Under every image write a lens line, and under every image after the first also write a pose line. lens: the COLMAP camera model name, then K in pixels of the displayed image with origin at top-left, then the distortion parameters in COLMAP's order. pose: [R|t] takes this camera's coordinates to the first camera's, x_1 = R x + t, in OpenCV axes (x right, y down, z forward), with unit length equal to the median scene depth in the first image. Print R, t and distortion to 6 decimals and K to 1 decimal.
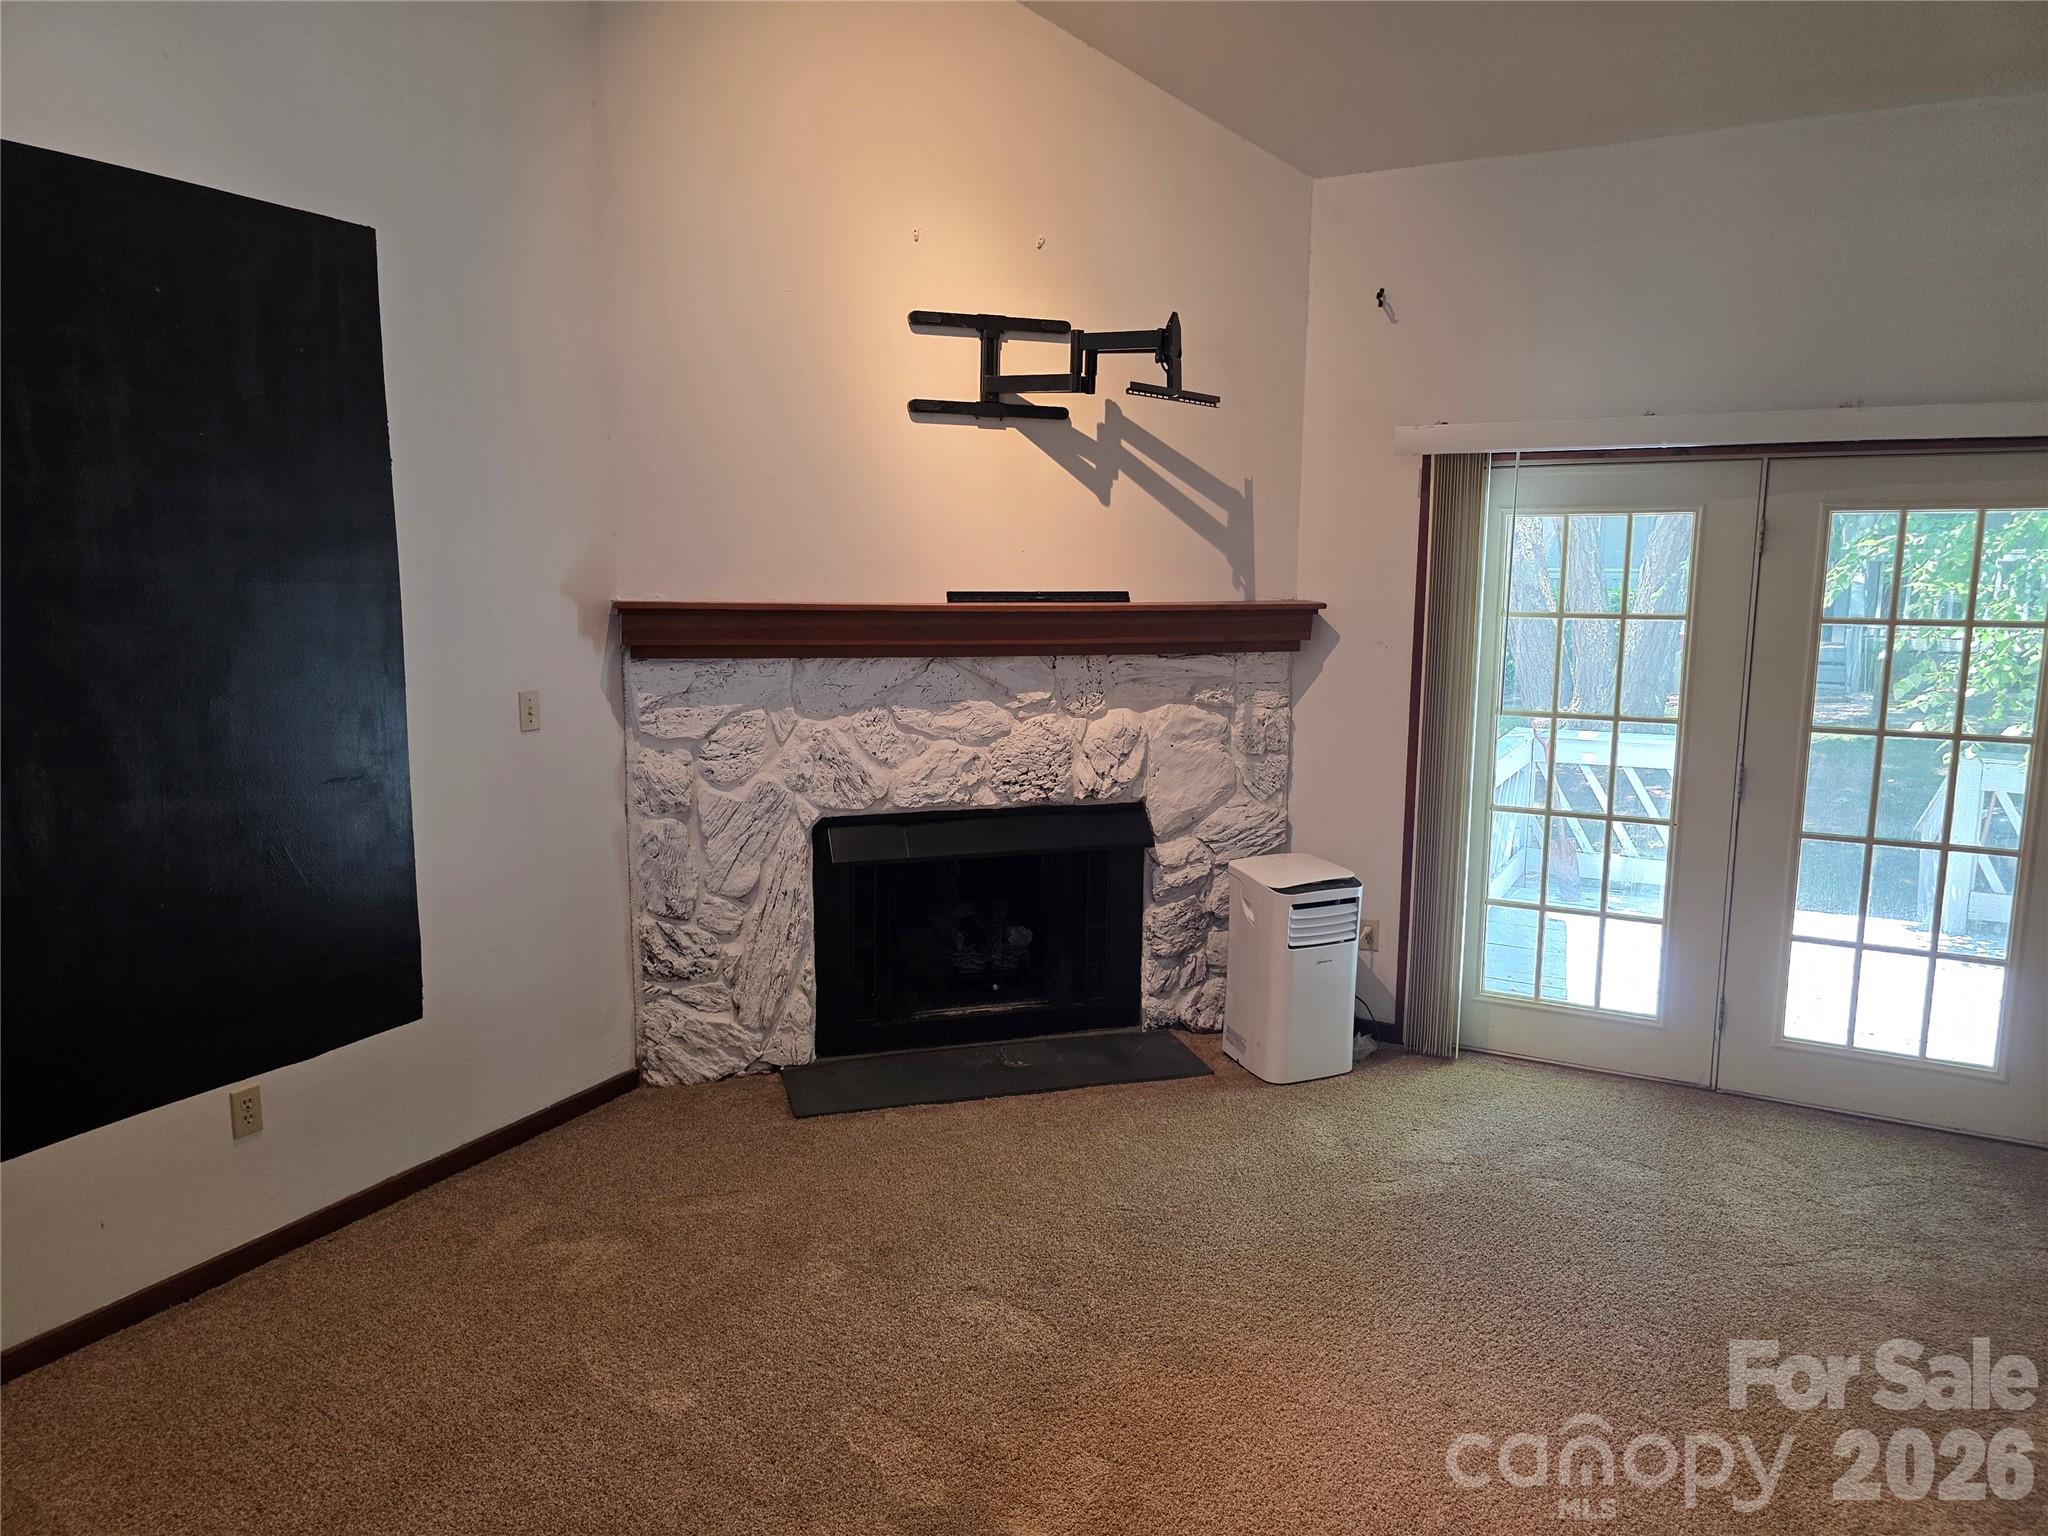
lens RADIAL K [[1383.6, 0, 1023.0], [0, 1383.6, 773.4], [0, 0, 1]] dist [0.072665, -0.064176]
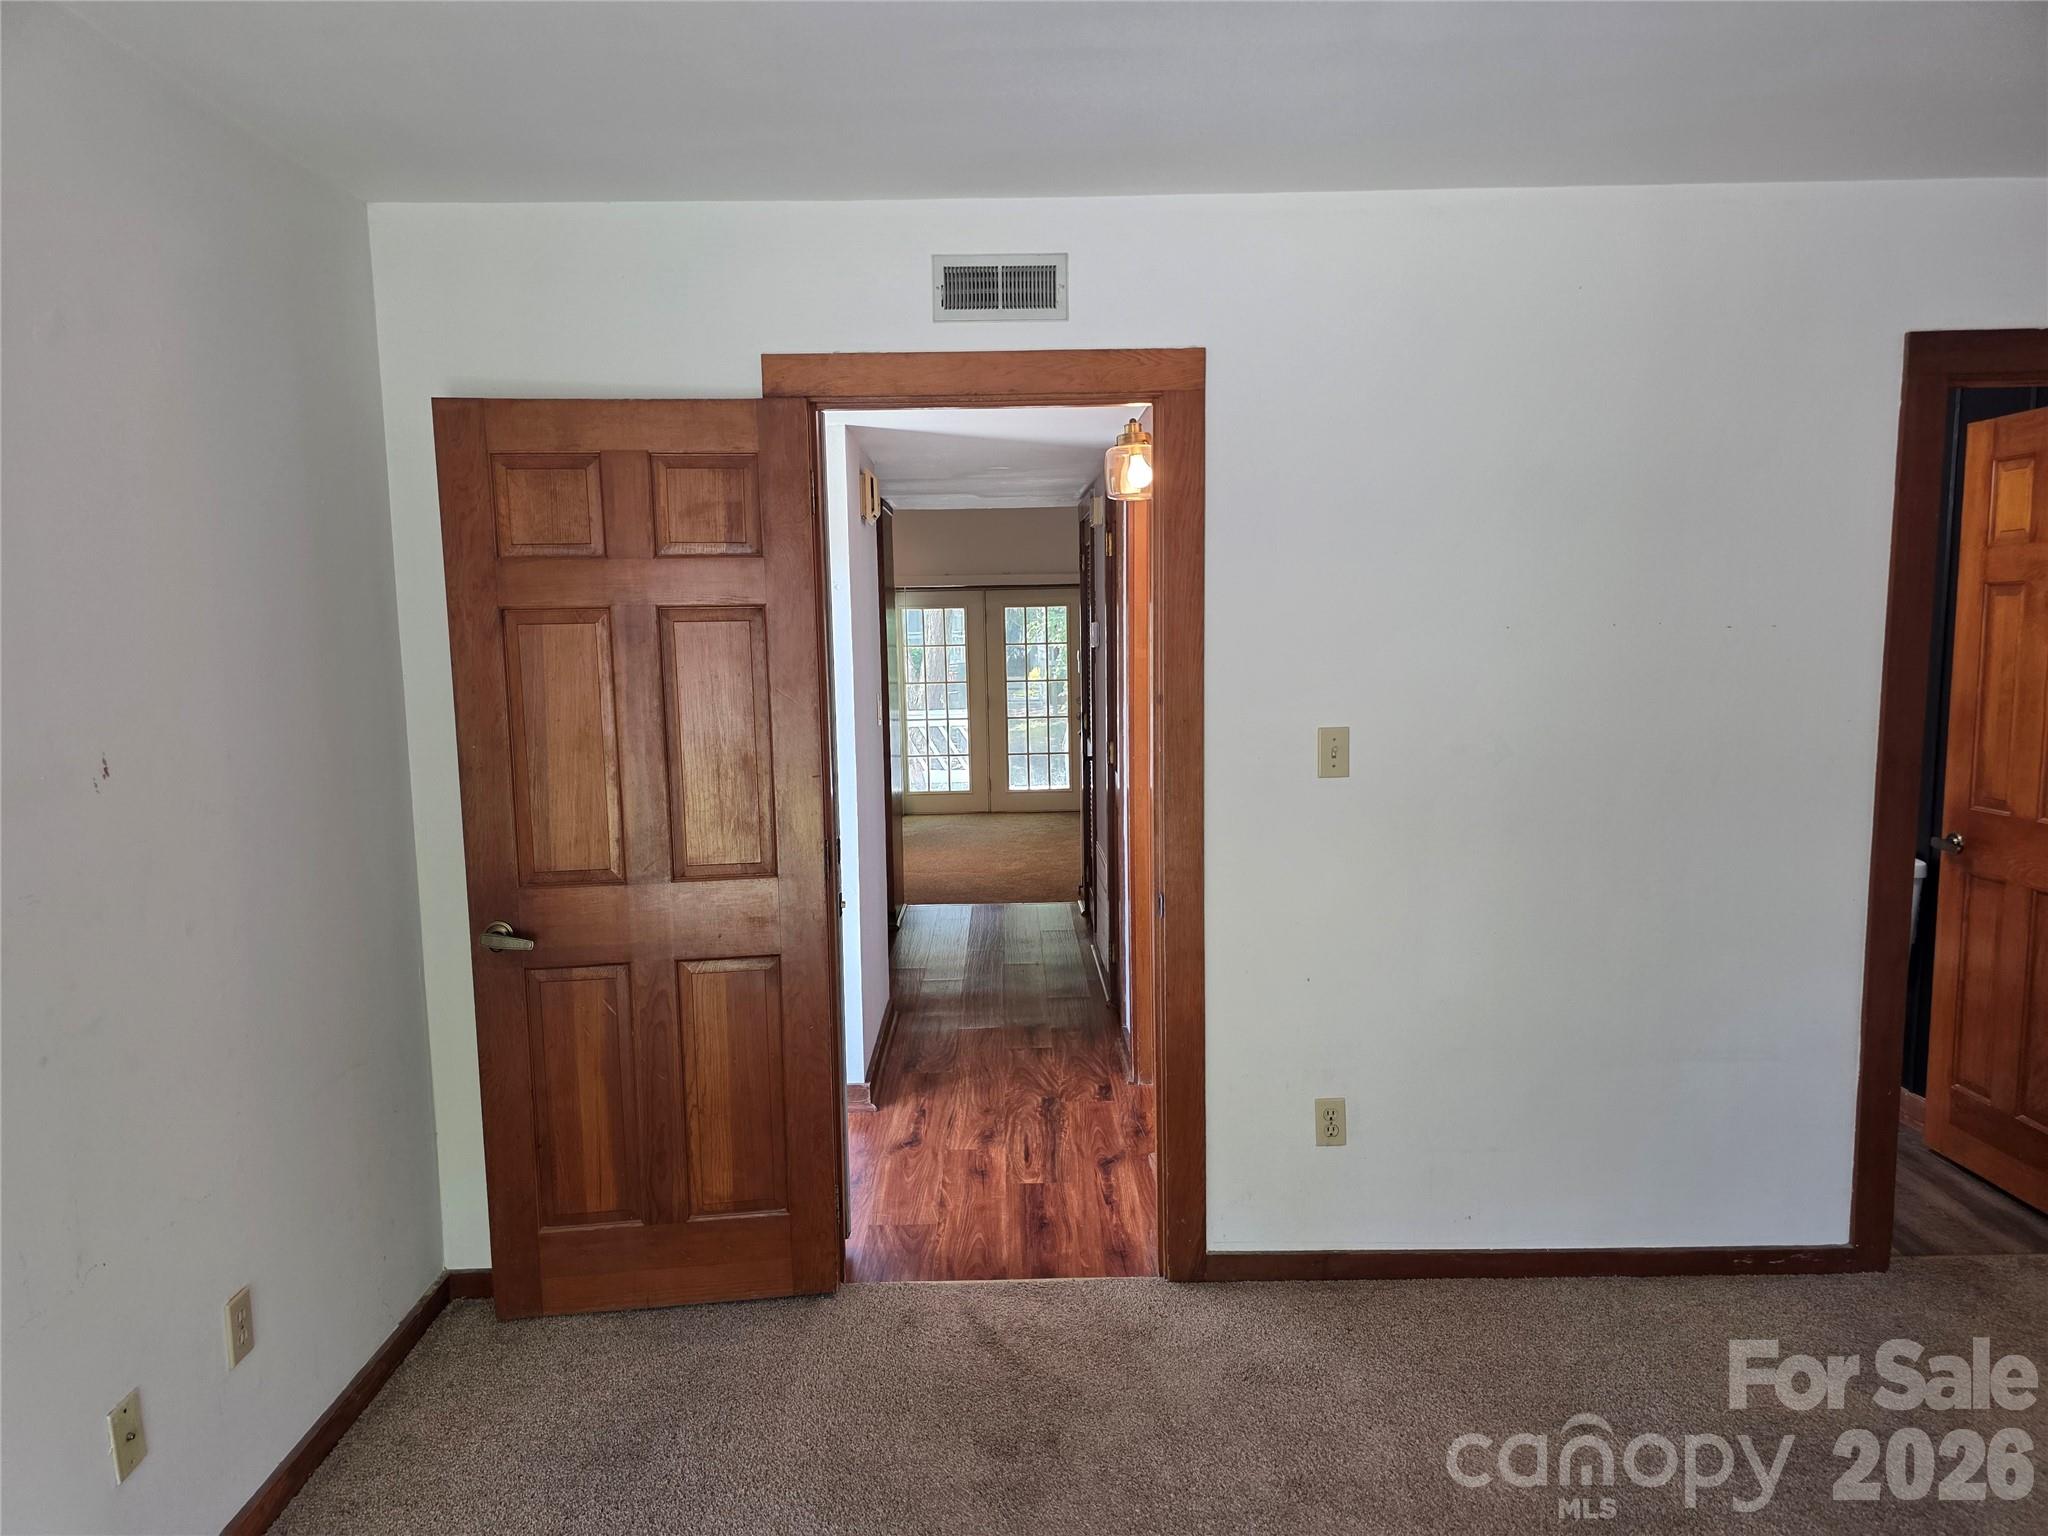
lens RADIAL K [[1383.6, 0, 1004.3], [0, 1383.6, 783.9], [0, 0, 1]] dist [0.072665, -0.064176]
pose [[0.870220, -0.066134, 0.488205, -0.811515], [0.100968, 0.993856, -0.045343, 0.291220], [-0.482206, 0.088752, 0.871550, -1.398406]]
